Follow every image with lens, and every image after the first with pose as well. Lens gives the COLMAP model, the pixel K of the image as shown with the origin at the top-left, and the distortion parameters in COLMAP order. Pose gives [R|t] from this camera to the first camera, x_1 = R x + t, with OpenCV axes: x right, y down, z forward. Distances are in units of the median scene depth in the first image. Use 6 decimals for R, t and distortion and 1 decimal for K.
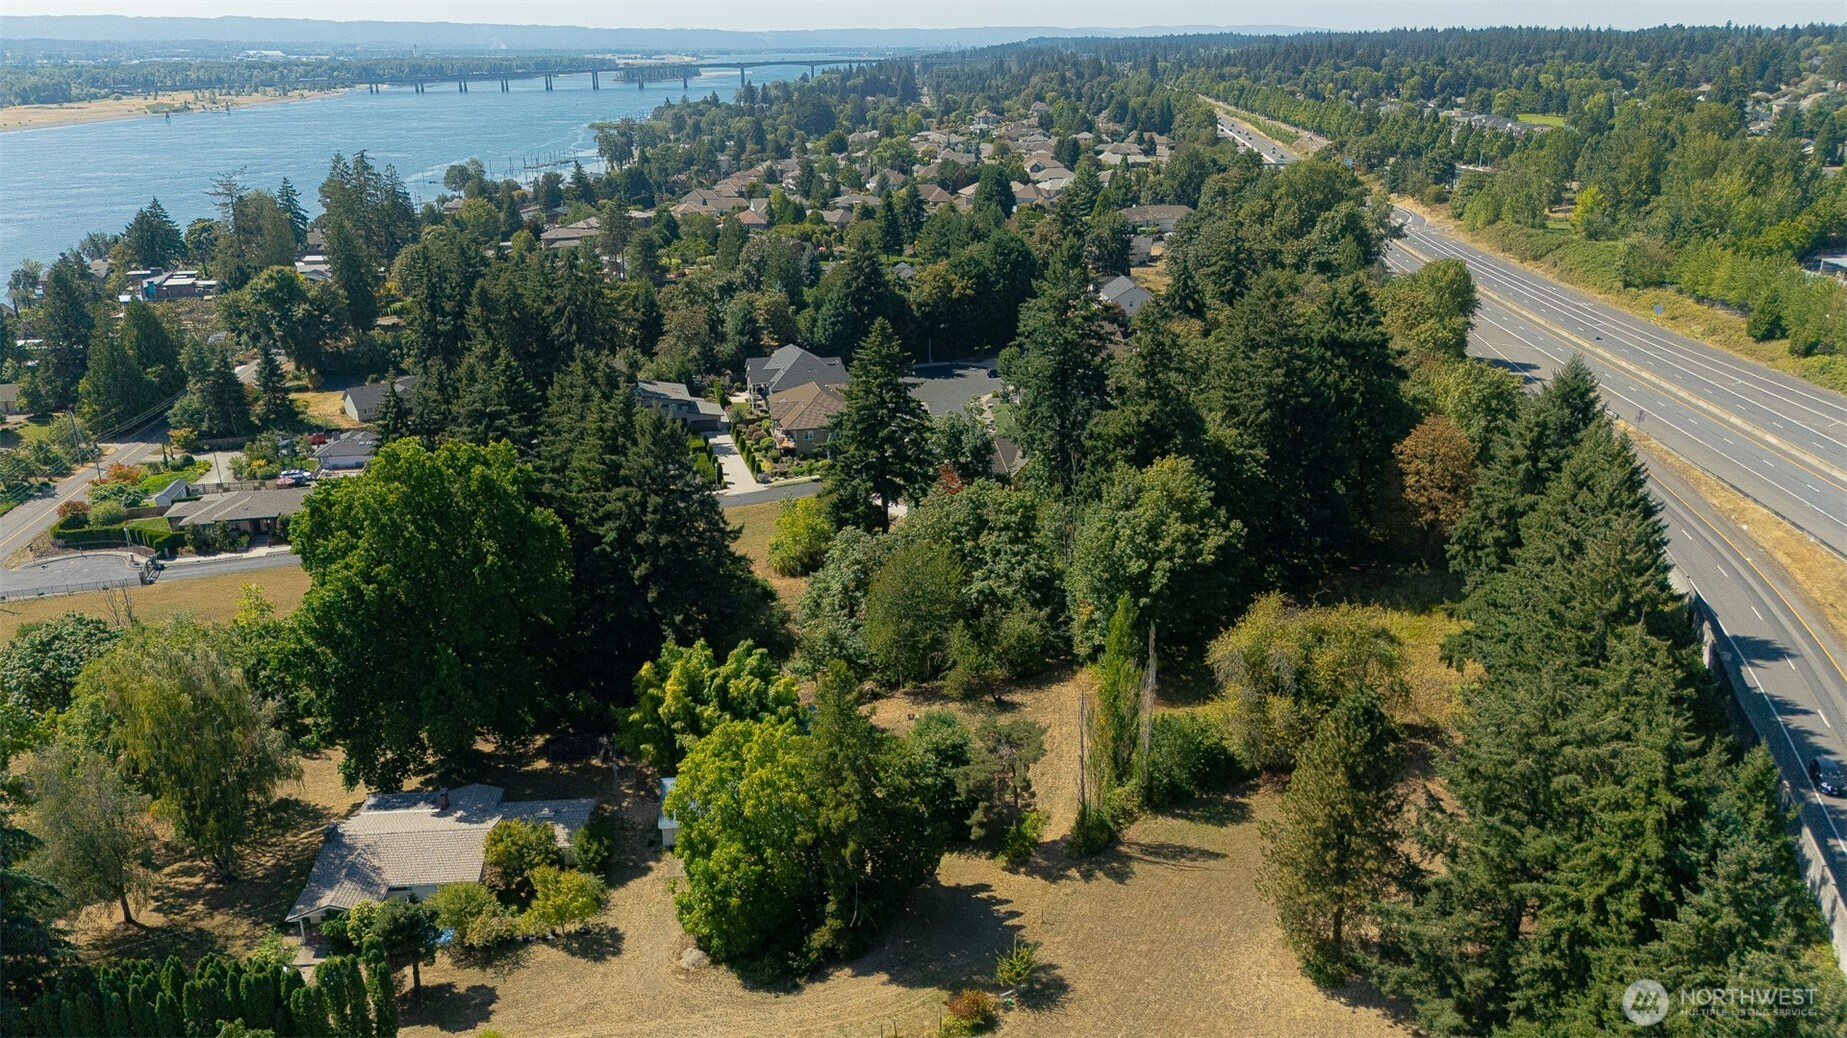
lens RADIAL K [[1358.9, 0, 928.0], [0, 1358.9, 523.7], [0, 0, 1]] dist [0.083809, -0.088521]
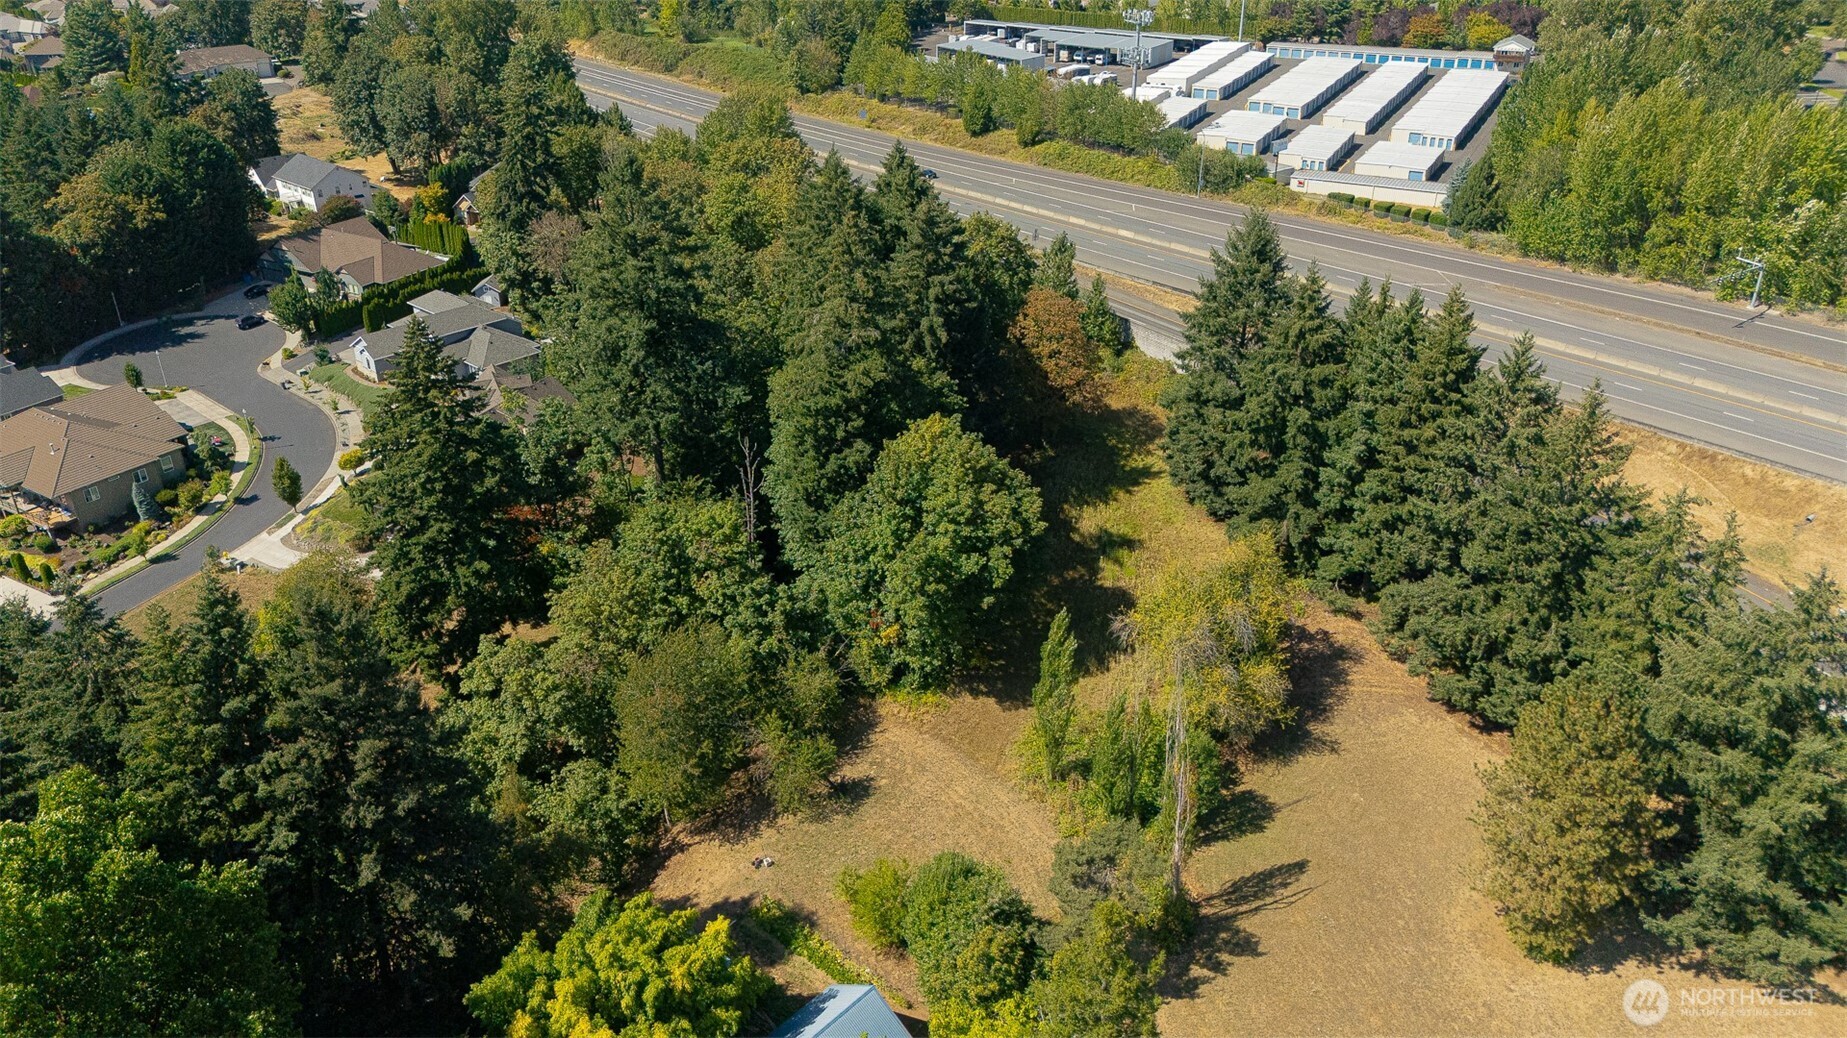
lens RADIAL K [[1358.9, 0, 928.0], [0, 1358.9, 523.7], [0, 0, 1]] dist [0.083809, -0.088521]
pose [[0.720463, -0.321755, 0.614334, -0.342375], [0.233849, 0.946688, 0.221577, -0.171115], [-0.652876, -0.015976, 0.757296, 0.406312]]
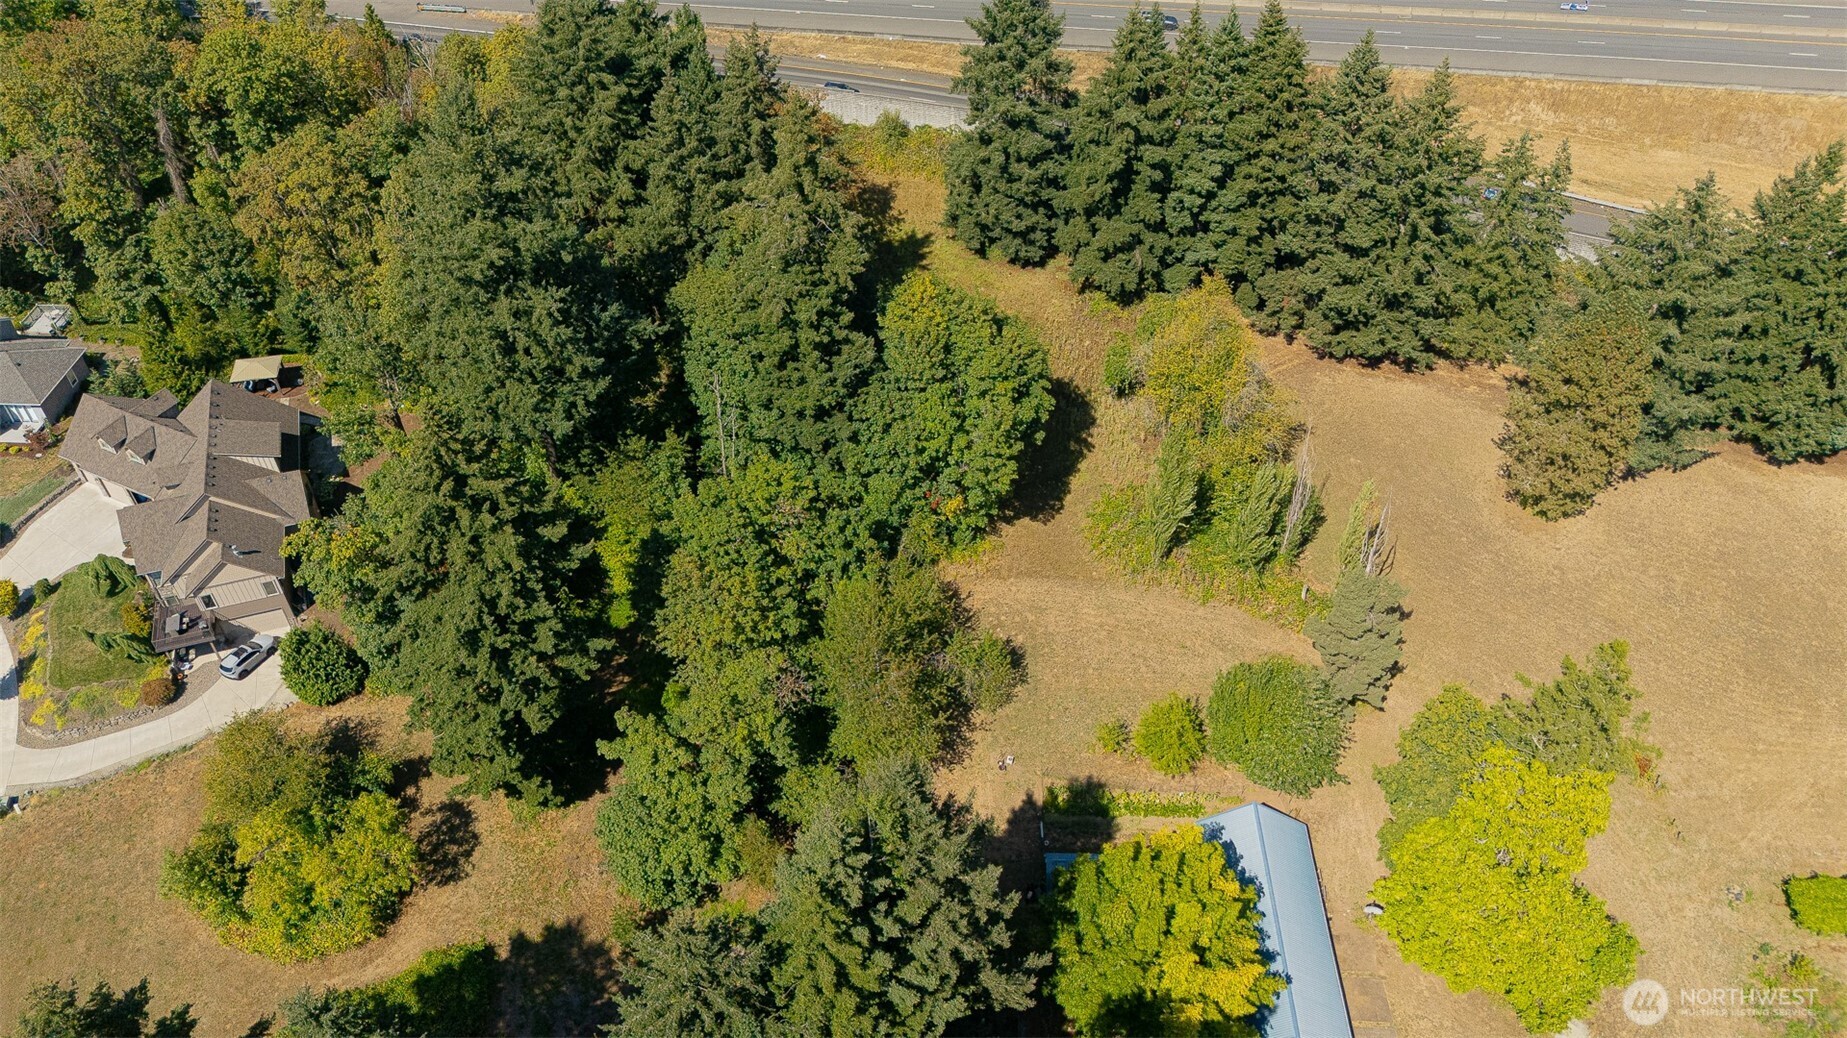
lens RADIAL K [[1358.9, 0, 928.0], [0, 1358.9, 523.7], [0, 0, 1]] dist [0.083809, -0.088521]
pose [[0.104758, -0.674914, 0.730422, -0.474708], [0.336949, 0.715110, 0.612440, -0.423175], [-0.935677, 0.181958, 0.302325, 0.812458]]
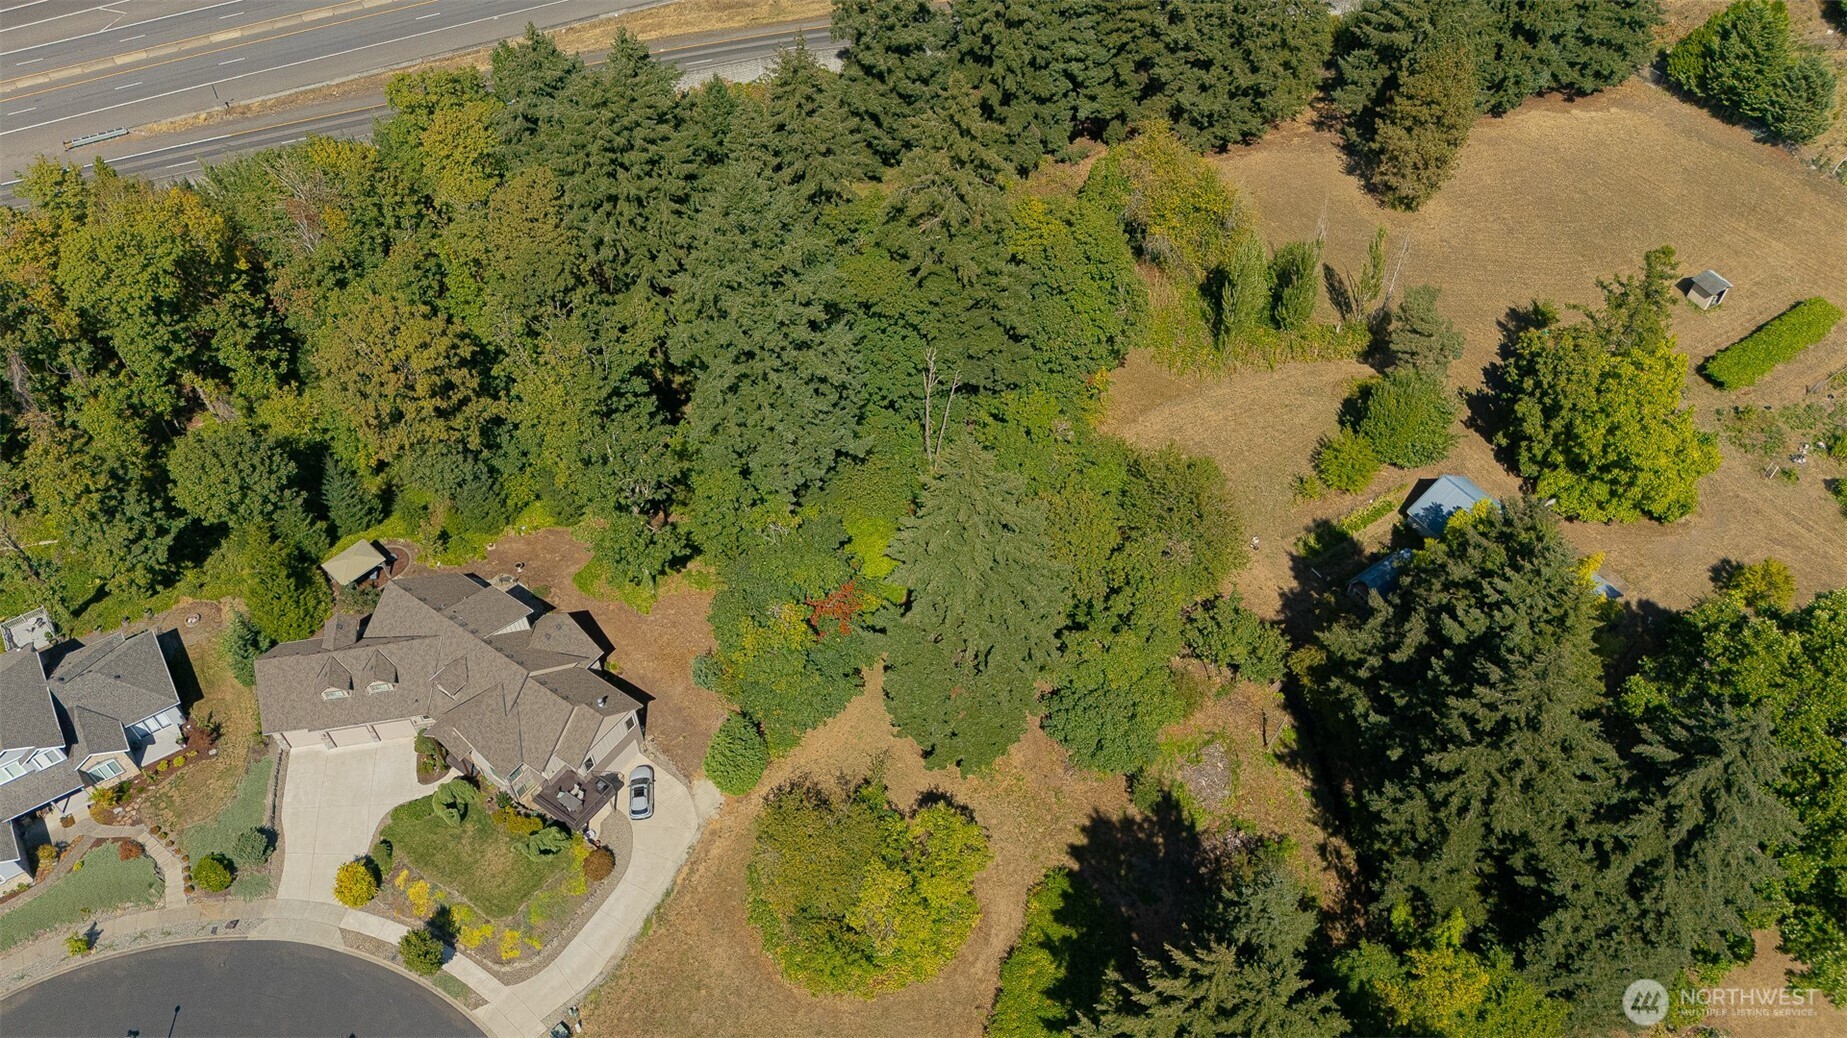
lens RADIAL K [[1358.9, 0, 928.0], [0, 1358.9, 523.7], [0, 0, 1]] dist [0.083809, -0.088521]
pose [[-0.501557, -0.643653, 0.578058, -0.426866], [0.297836, 0.498867, 0.813895, -0.683619], [-0.812240, 0.580382, -0.058508, 1.251424]]
